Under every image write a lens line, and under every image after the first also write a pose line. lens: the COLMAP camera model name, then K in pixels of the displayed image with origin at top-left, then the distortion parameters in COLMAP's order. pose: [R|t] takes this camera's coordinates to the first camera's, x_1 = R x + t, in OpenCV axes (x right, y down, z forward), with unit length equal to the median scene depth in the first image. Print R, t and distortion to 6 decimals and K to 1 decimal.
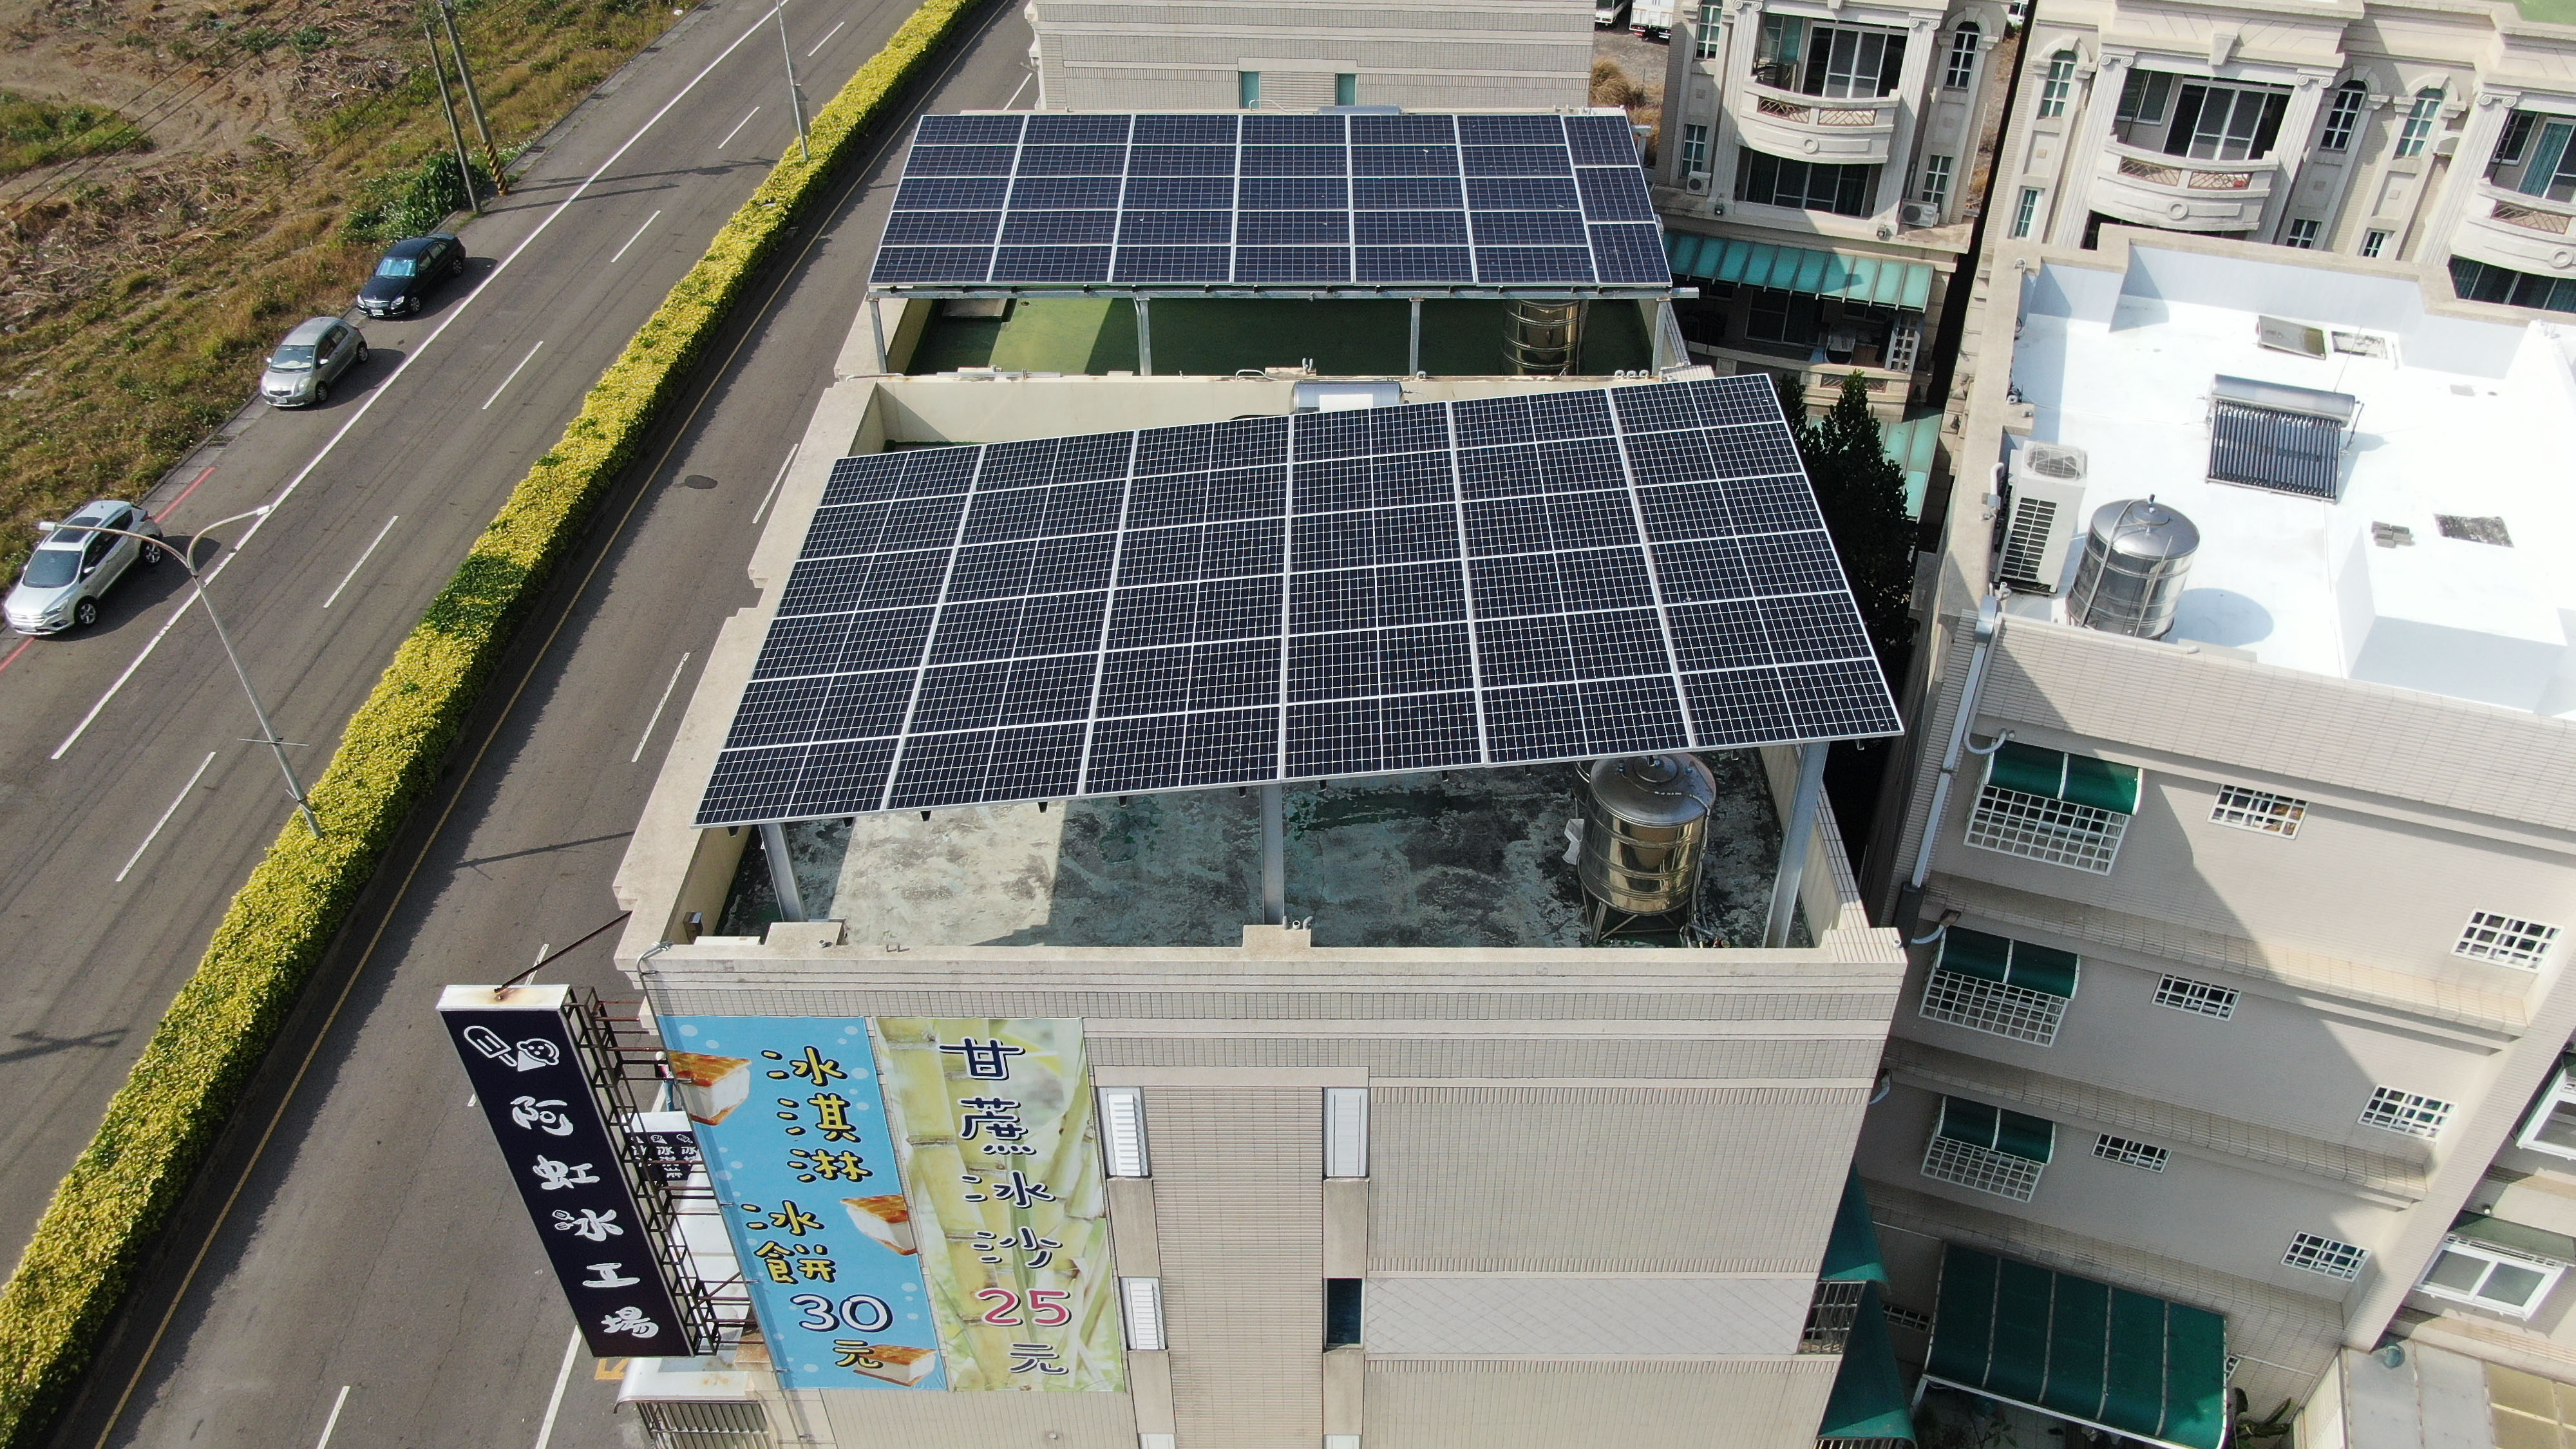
lens RADIAL K [[1816.1, 0, 1325.8], [0, 1816.1, 710.0], [0, 0, 1]] dist [-0.018009, 0.000352]
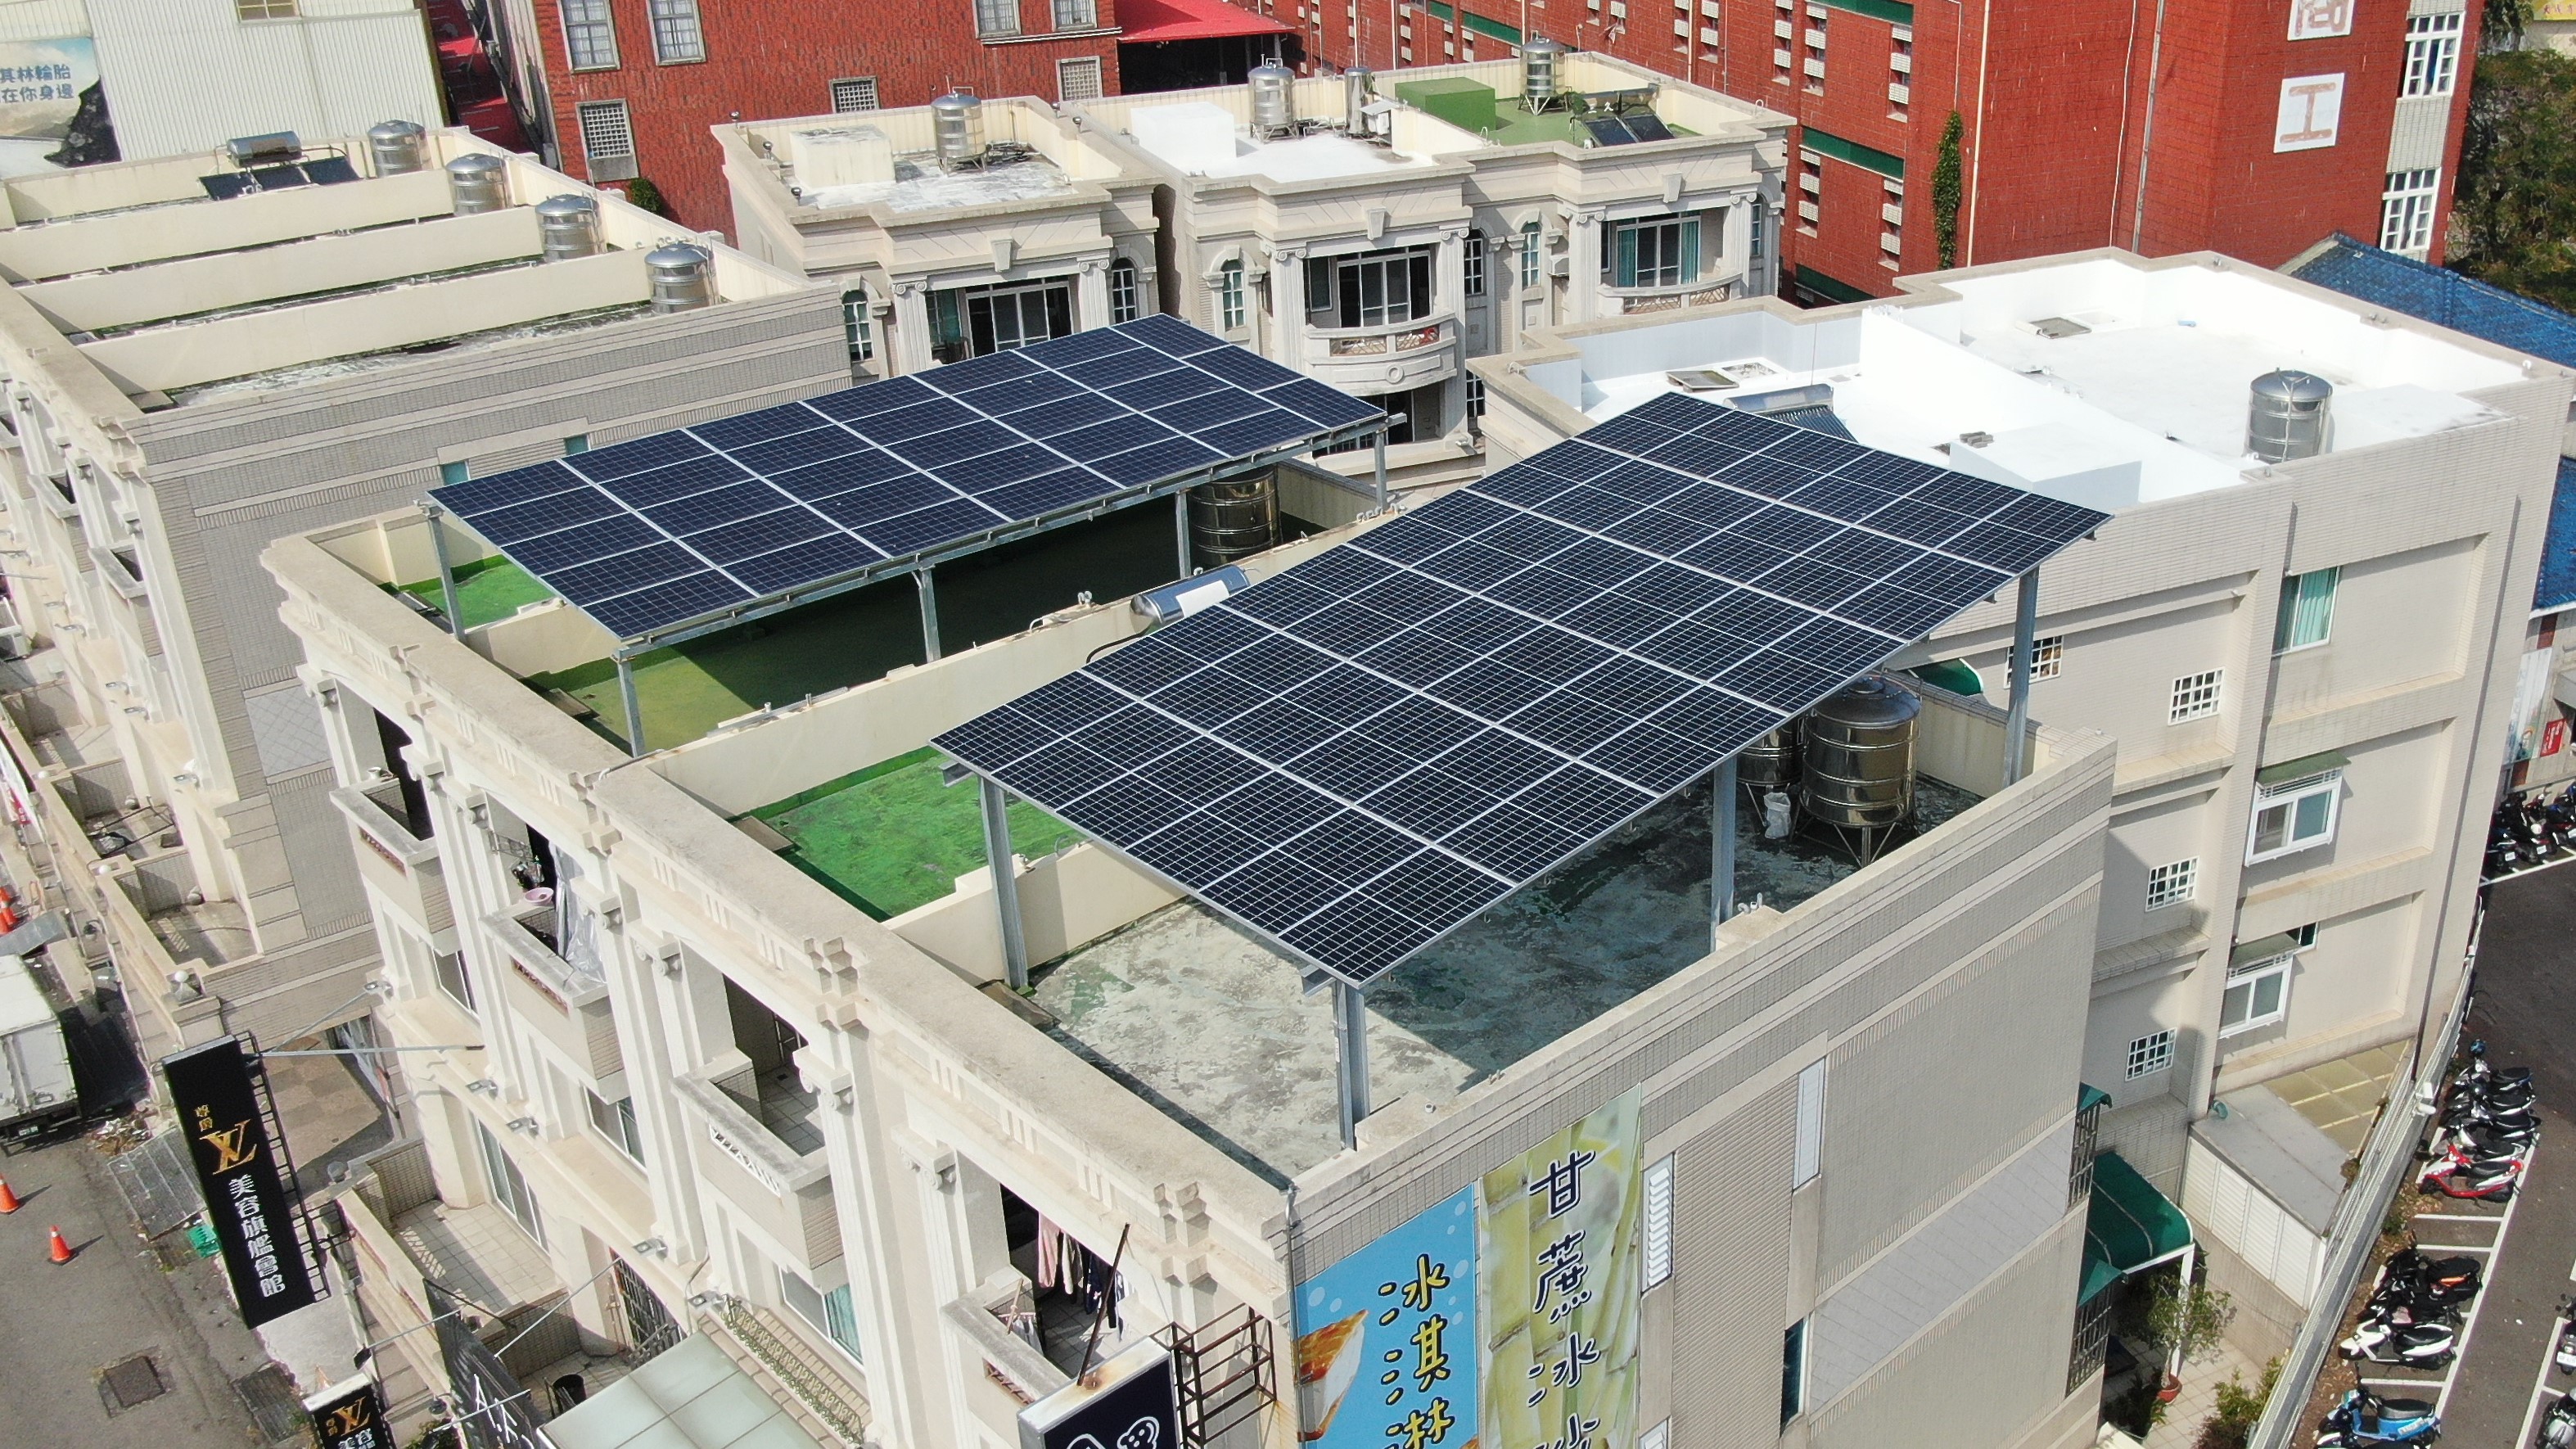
lens RADIAL K [[2304.8, 0, 1531.1], [0, 2304.8, 725.4], [0, 0, 1]] dist [-0.028203, -0.002229]
pose [[0.703117, -0.304543, 0.642558, -0.392743], [0.447681, 0.891660, -0.067267, 0.025975], [-0.552457, 0.334958, 0.763279, 0.022844]]
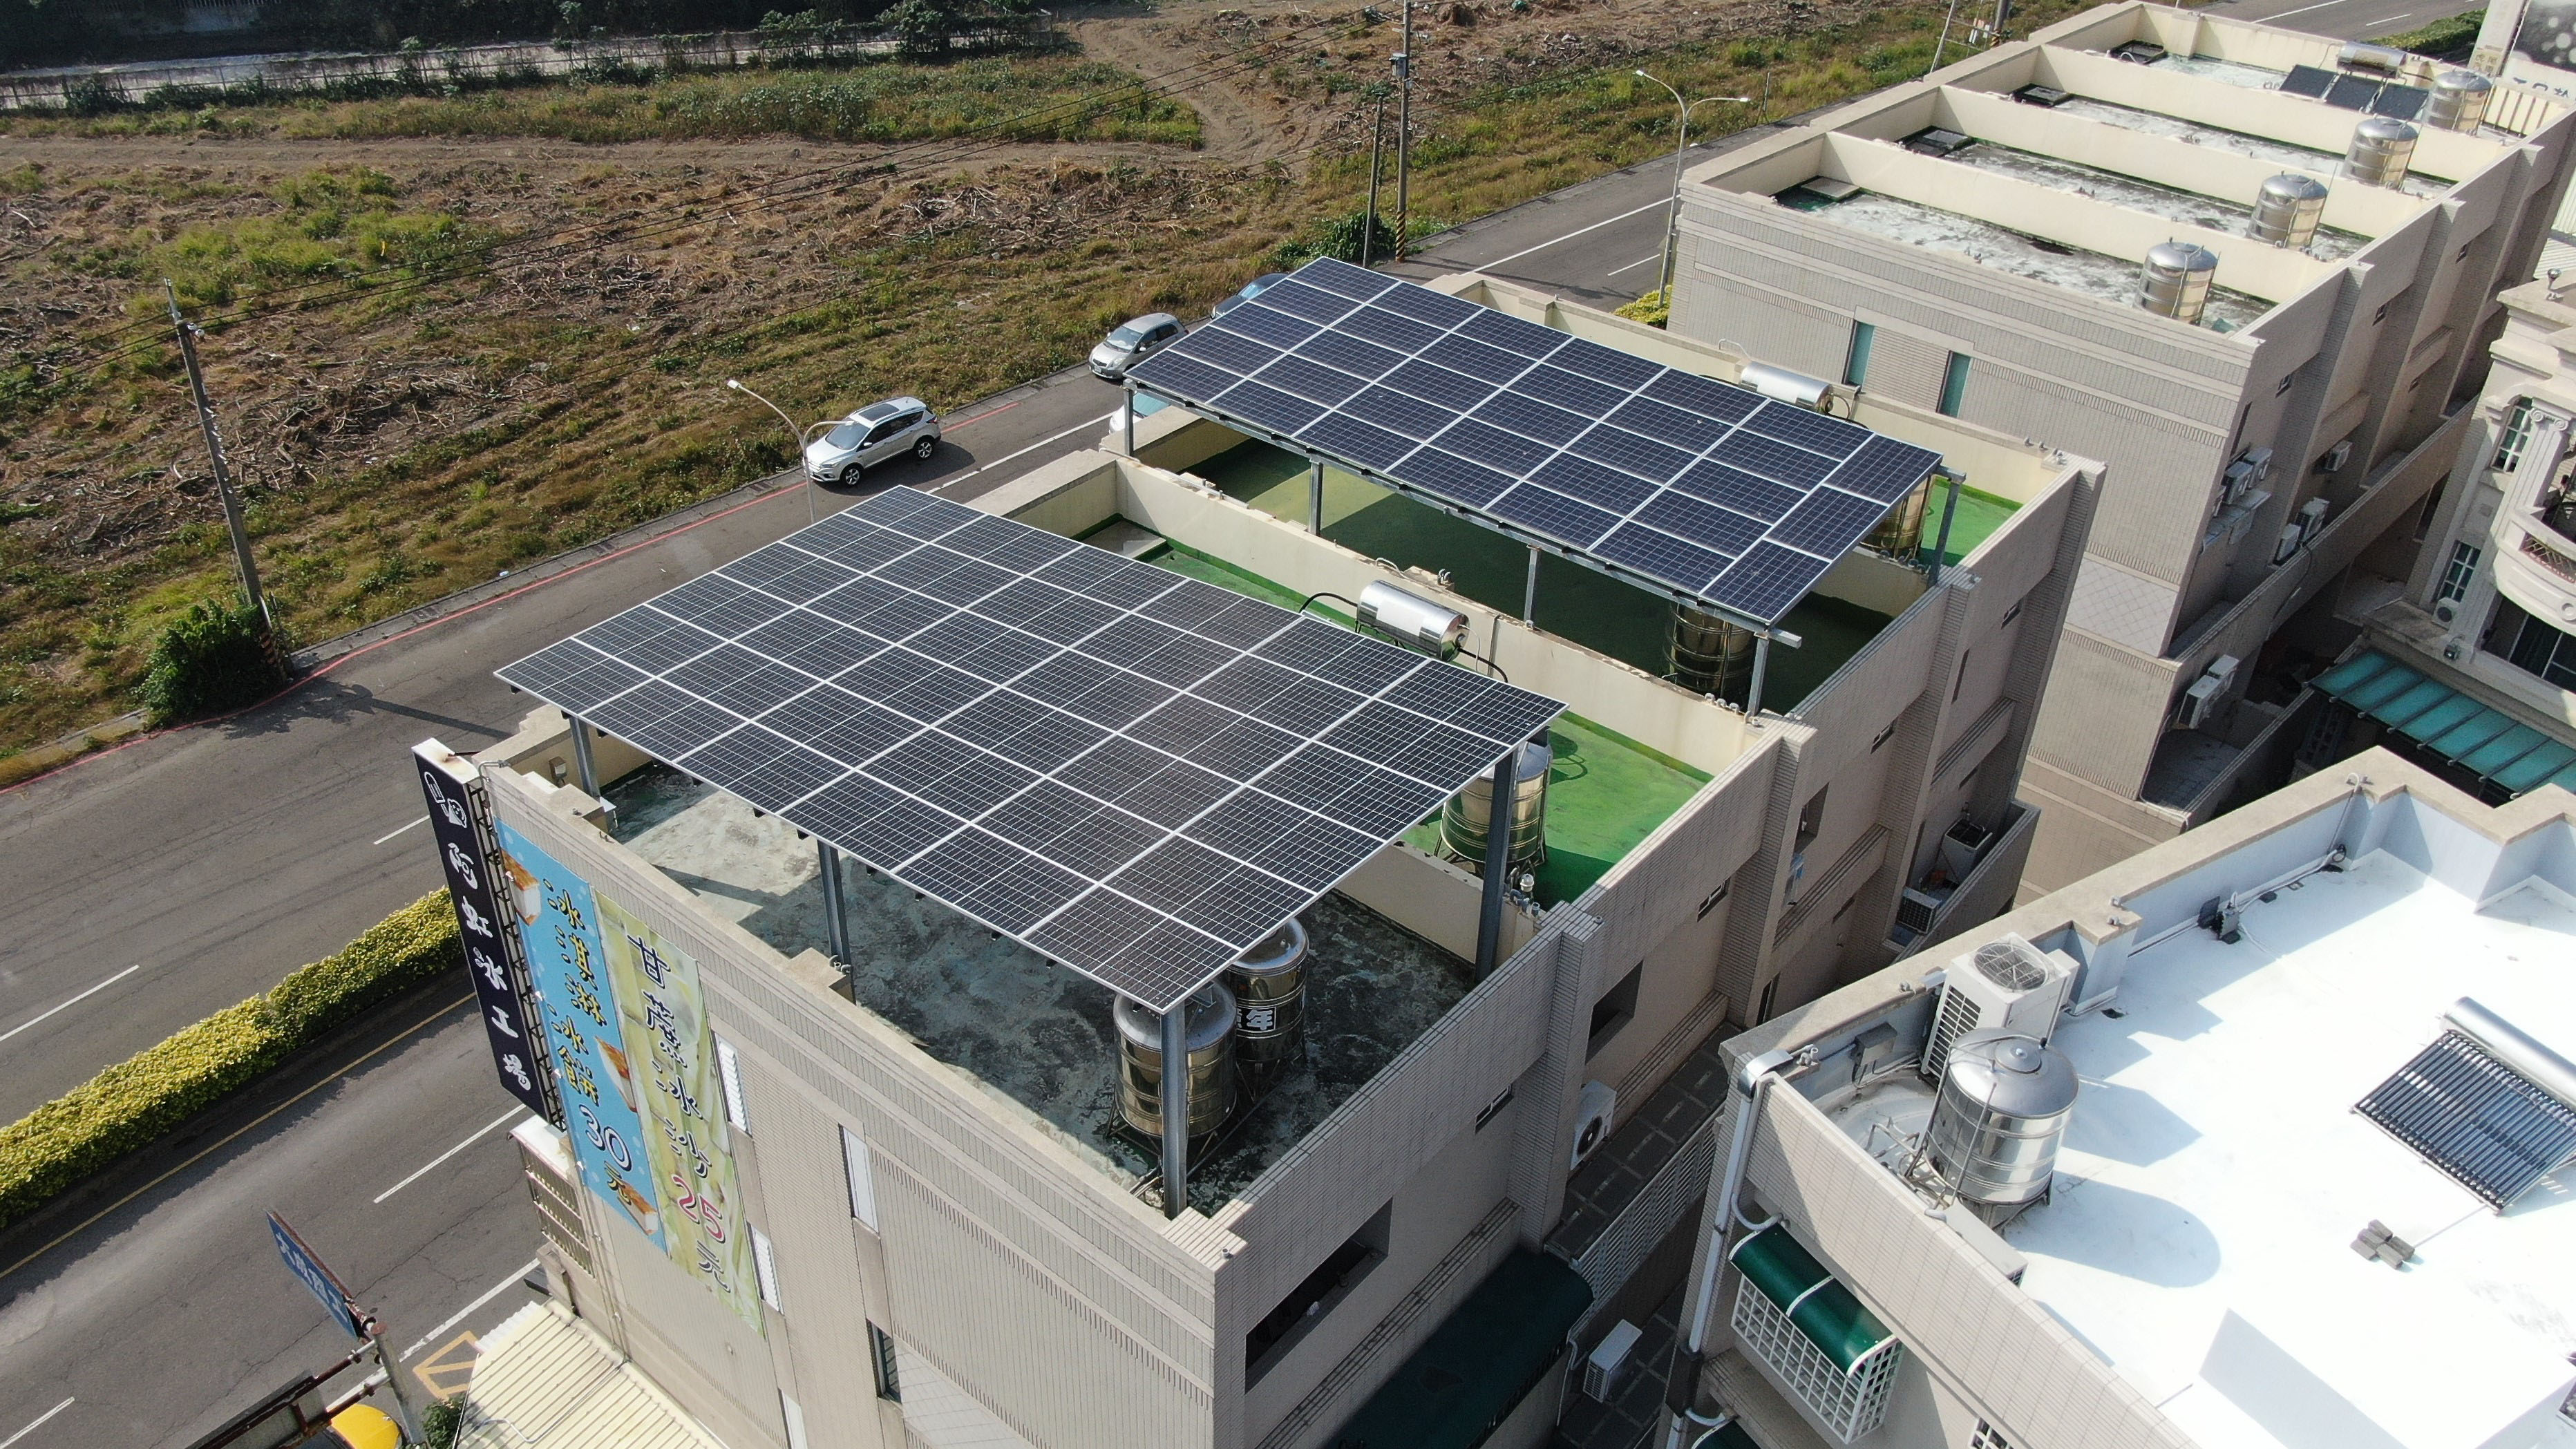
lens RADIAL K [[1984.7, 0, 1288.0], [0, 1984.7, 724.5], [0, 0, 1]] dist [-0.016074, 0.004516]
pose [[0.767487, 0.371528, -0.522428, 0.341565], [-0.416902, 0.908334, 0.033507, -0.076100], [0.486988, 0.192085, 0.852025, 0.027988]]
